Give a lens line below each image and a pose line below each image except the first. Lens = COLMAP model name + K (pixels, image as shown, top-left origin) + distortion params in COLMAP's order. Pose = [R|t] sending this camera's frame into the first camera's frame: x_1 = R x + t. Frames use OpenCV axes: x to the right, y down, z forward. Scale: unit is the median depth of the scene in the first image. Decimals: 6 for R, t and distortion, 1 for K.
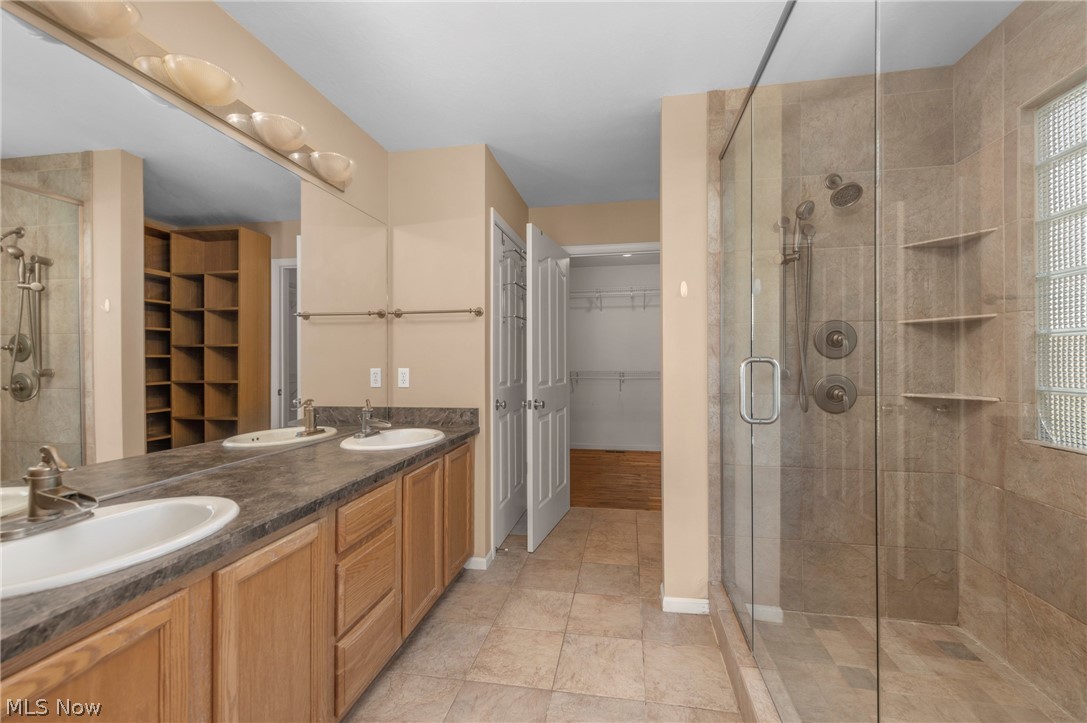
lens RADIAL K [[433.0, 0, 540.5], [0, 433.0, 361.7], [0, 0, 1]] dist [0.011321, -0.000443]
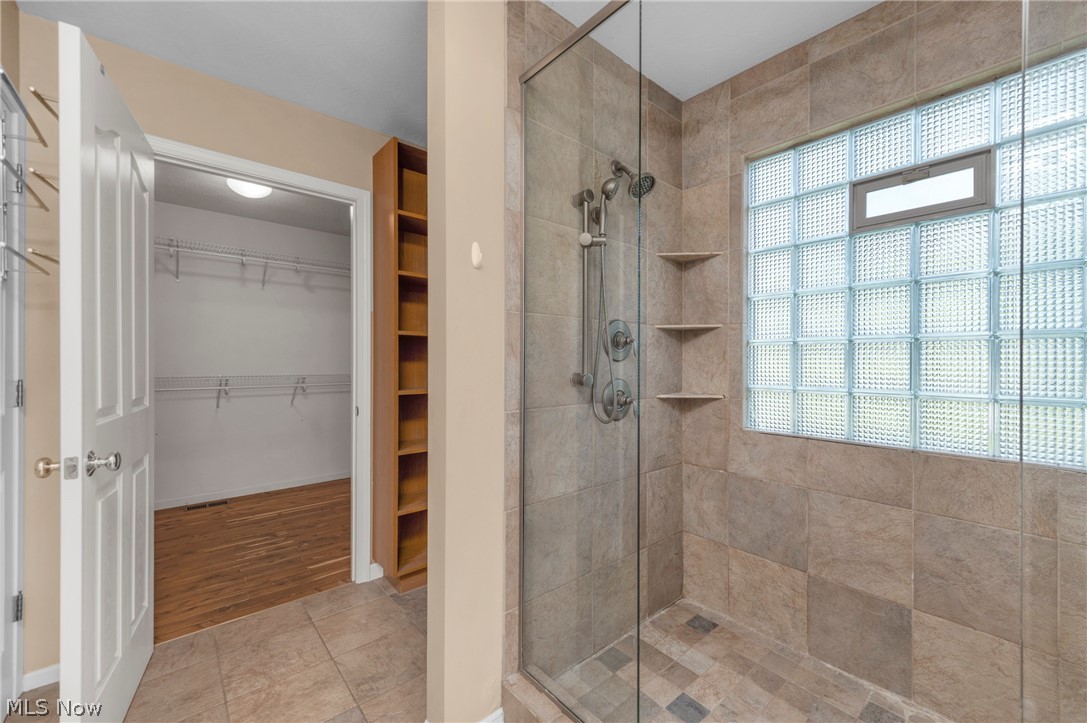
lens RADIAL K [[433.0, 0, 548.6], [0, 433.0, 360.7], [0, 0, 1]] dist [0.011321, -0.000443]
pose [[0.576954, 0.005111, 0.816761, -0.165524], [-0.003991, 0.999986, -0.003438, -0.004634], [-0.816767, -0.001276, 0.576966, 0.622268]]
